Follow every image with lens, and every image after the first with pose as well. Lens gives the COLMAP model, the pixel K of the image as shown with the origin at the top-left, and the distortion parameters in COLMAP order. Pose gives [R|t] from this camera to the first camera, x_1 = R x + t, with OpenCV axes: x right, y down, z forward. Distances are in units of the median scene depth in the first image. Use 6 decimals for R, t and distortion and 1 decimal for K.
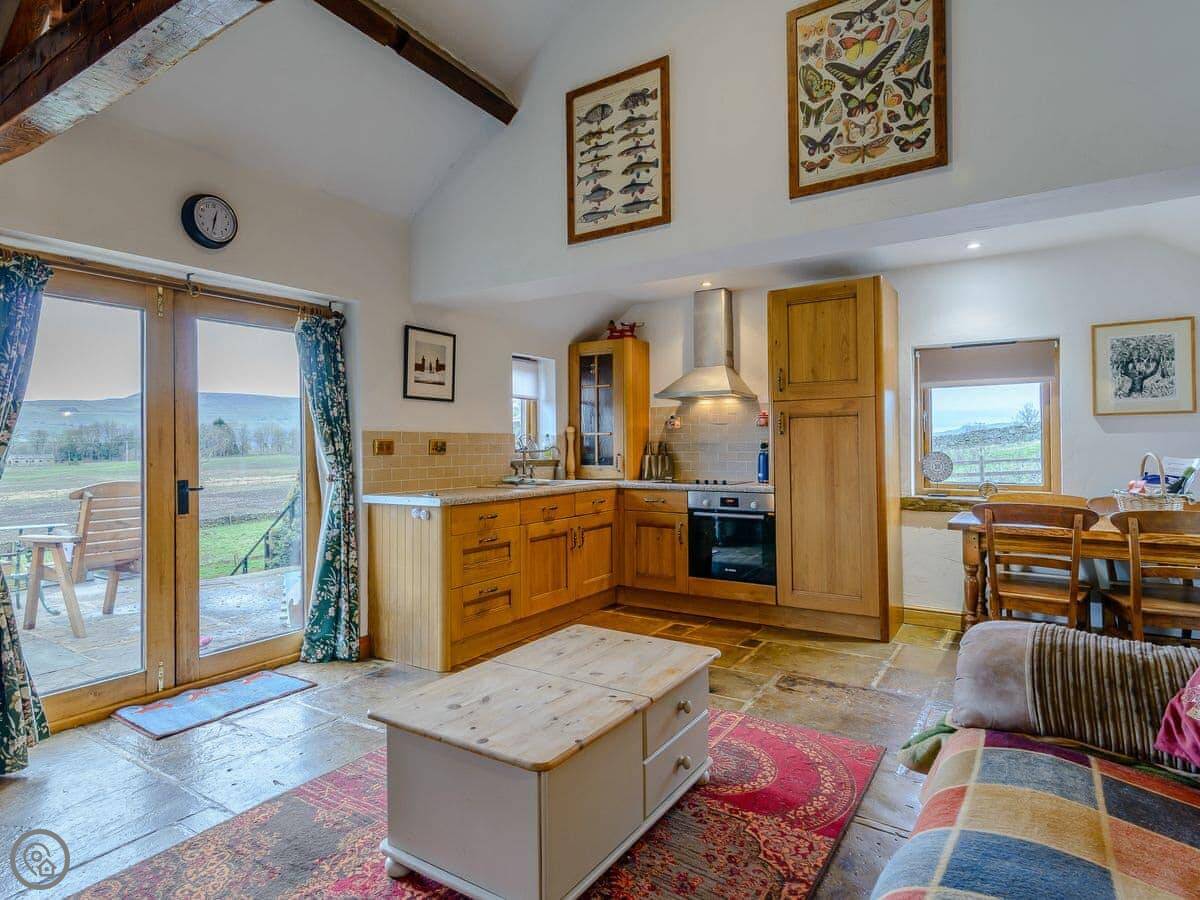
lens RADIAL K [[689.8, 0, 557.7], [0, 689.8, 434.3], [0, 0, 1]] dist [0.015883, 0.000802]
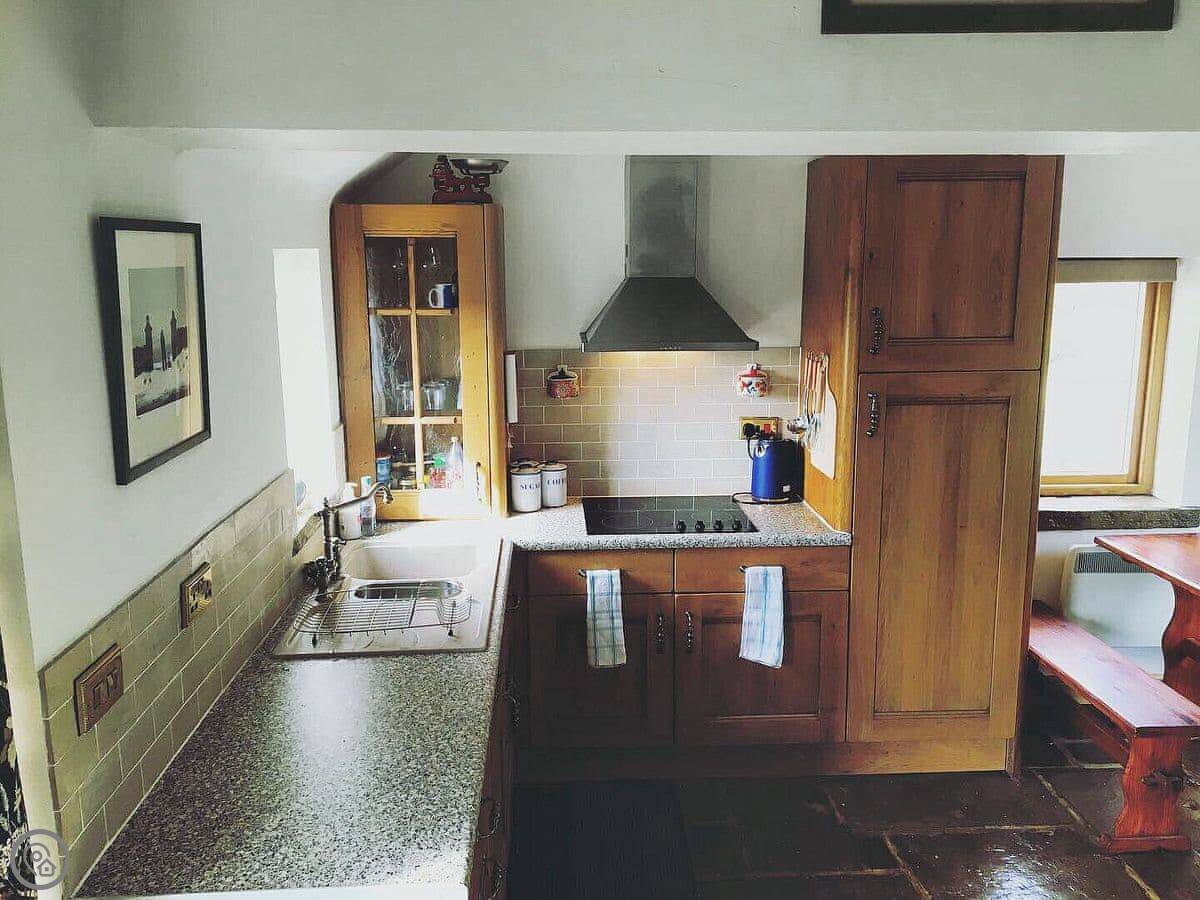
lens RADIAL K [[1016.9, 0, 600.0], [0, 1016.9, 450.0], [0, 0, 1]] dist [0.032074, -0.010457]
pose [[0.803970, -0.111425, 0.584138, -0.356987], [-0.010658, 0.979431, 0.201496, -0.175443], [-0.594575, -0.168223, 0.786246, 0.637301]]
